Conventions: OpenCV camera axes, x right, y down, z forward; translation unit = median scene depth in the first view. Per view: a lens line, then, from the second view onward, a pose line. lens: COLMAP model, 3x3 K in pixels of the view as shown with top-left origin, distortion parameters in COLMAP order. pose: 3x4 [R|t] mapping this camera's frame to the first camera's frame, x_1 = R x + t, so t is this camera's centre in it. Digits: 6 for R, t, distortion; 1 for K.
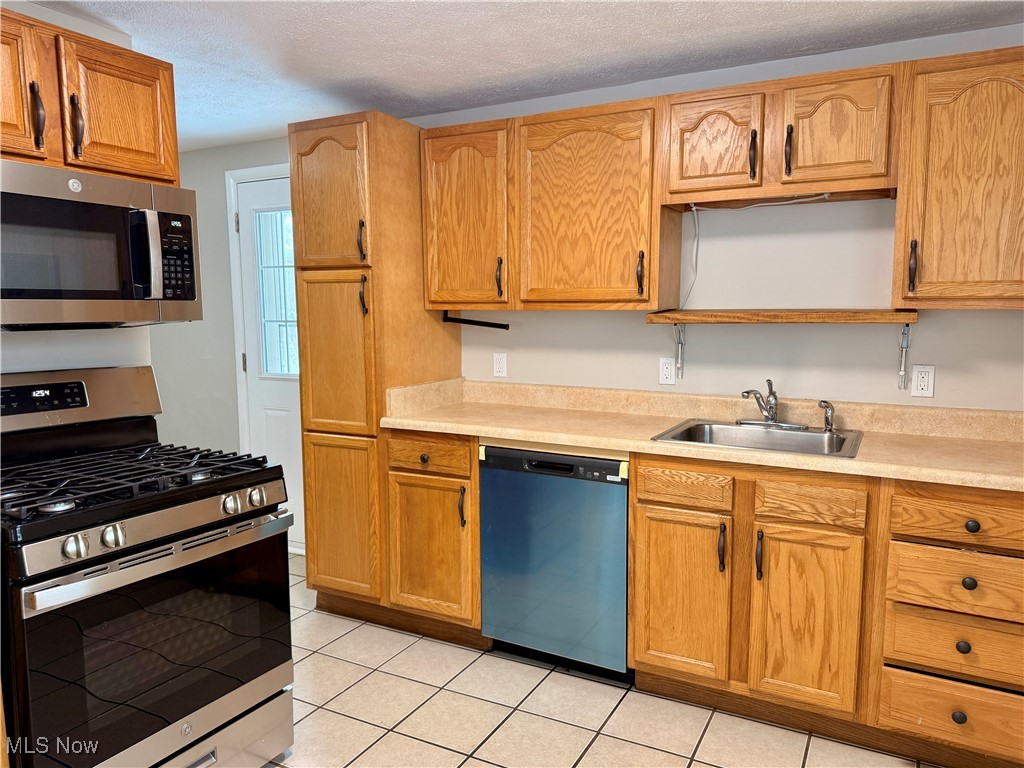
lens RADIAL K [[707.7, 0, 512.0], [0, 707.7, 384.0], [0, 0, 1]] dist [-0.004977, -0.001902]
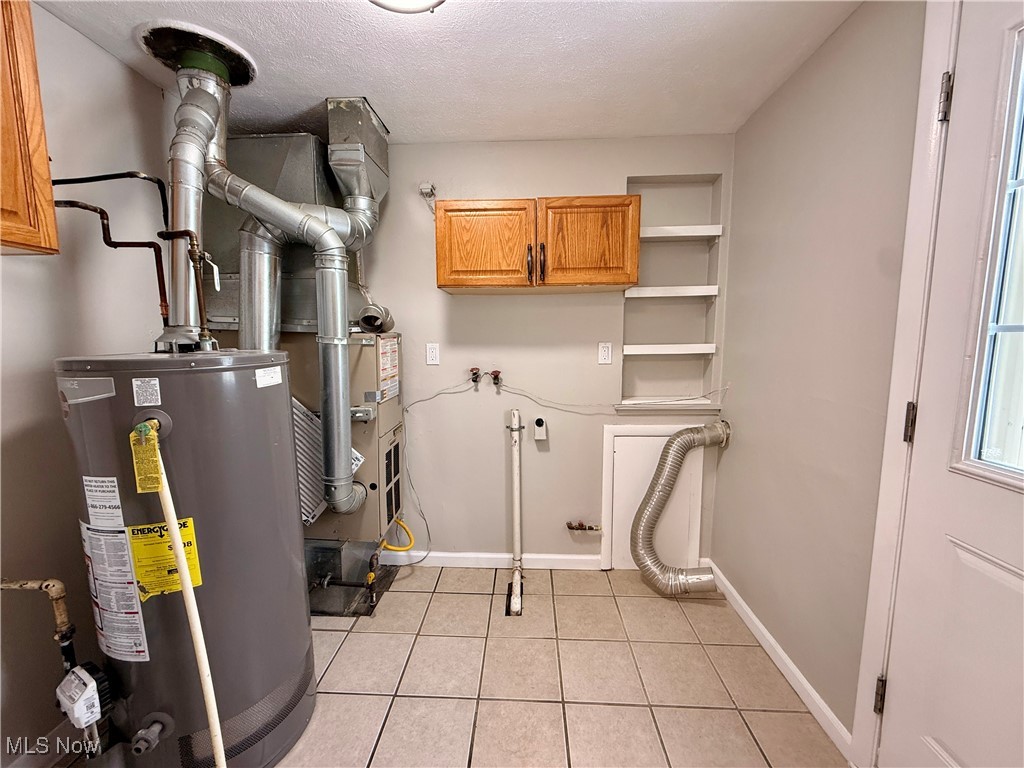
lens RADIAL K [[409.9, 0, 508.0], [0, 409.9, 385.4], [0, 0, 1]] dist [0.000554, 0.000175]
pose [[0.427517, 0.113900, -0.896803, -0.427514], [-0.097985, 0.992025, 0.079283, -0.083069], [0.898681, 0.053979, 0.435268, 1.091598]]
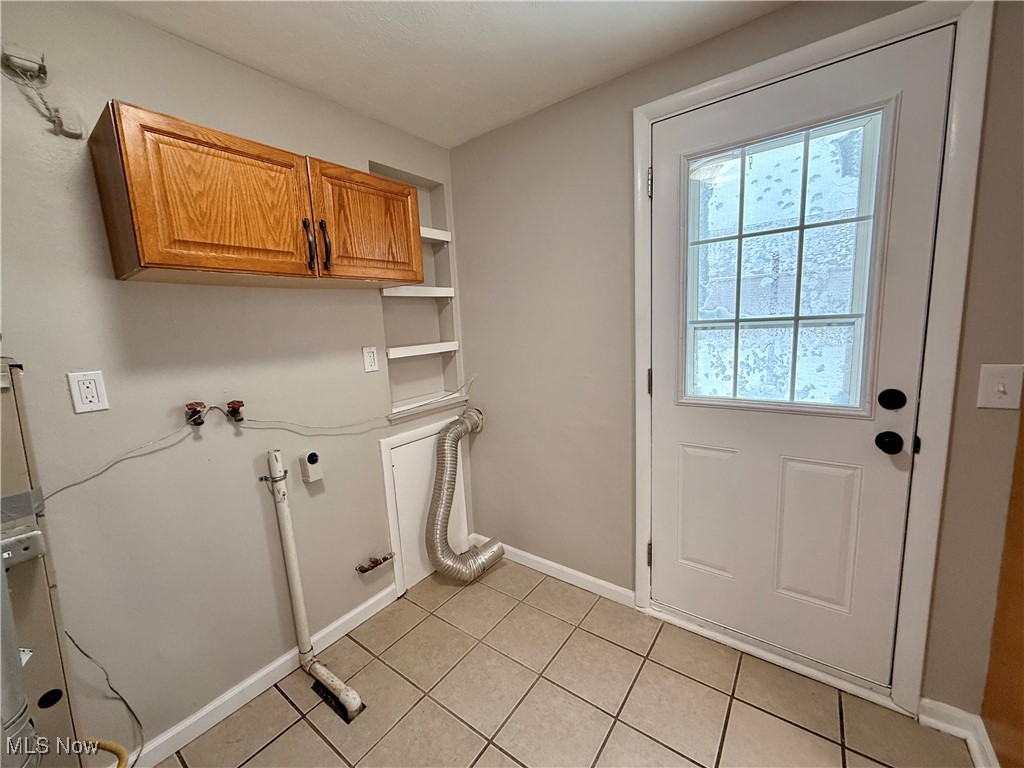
lens RADIAL K [[408.3, 0, 510.7], [0, 408.3, 384.9], [0, 0, 1]] dist [-0.001098, 0.000391]
pose [[0.988305, -0.017023, -0.151535, -0.762599], [0.023457, 0.998893, 0.040775, -0.079034], [0.150674, -0.043853, 0.987610, 0.938227]]
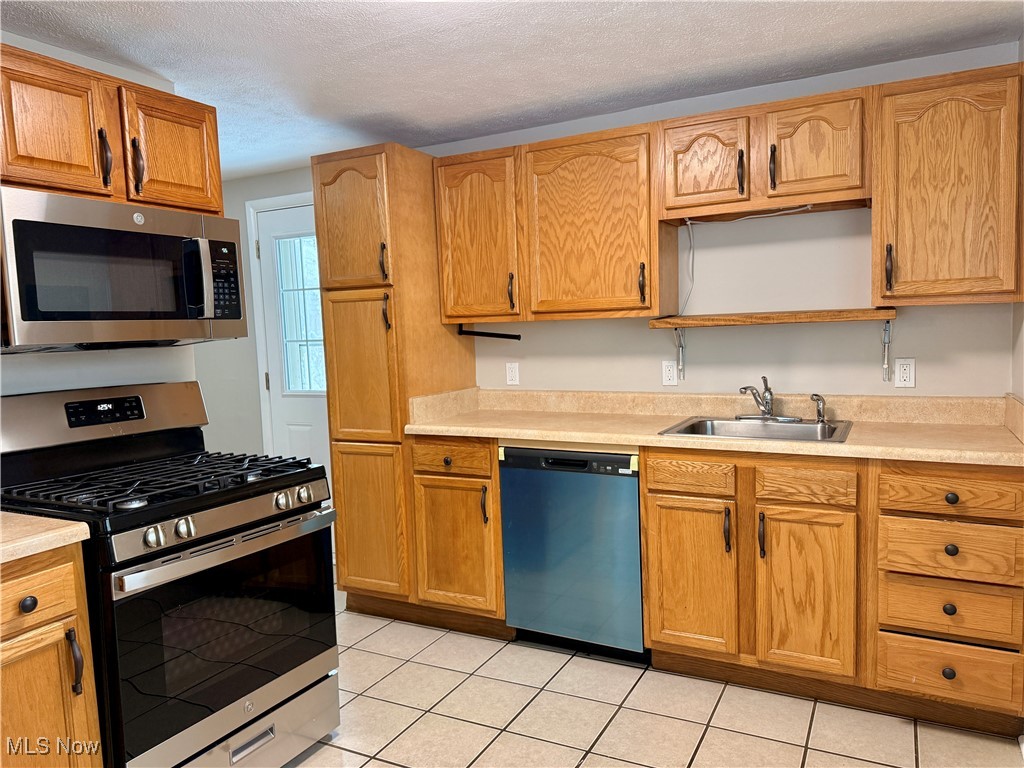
lens RADIAL K [[707.7, 0, 512.0], [0, 707.7, 384.0], [0, 0, 1]] dist [-0.004977, -0.001902]
pose [[0.999475, -0.032120, 0.004357, -0.031119], [0.032231, 0.999077, -0.028403, 0.025363], [-0.003441, 0.028528, 0.999587, -0.091496]]
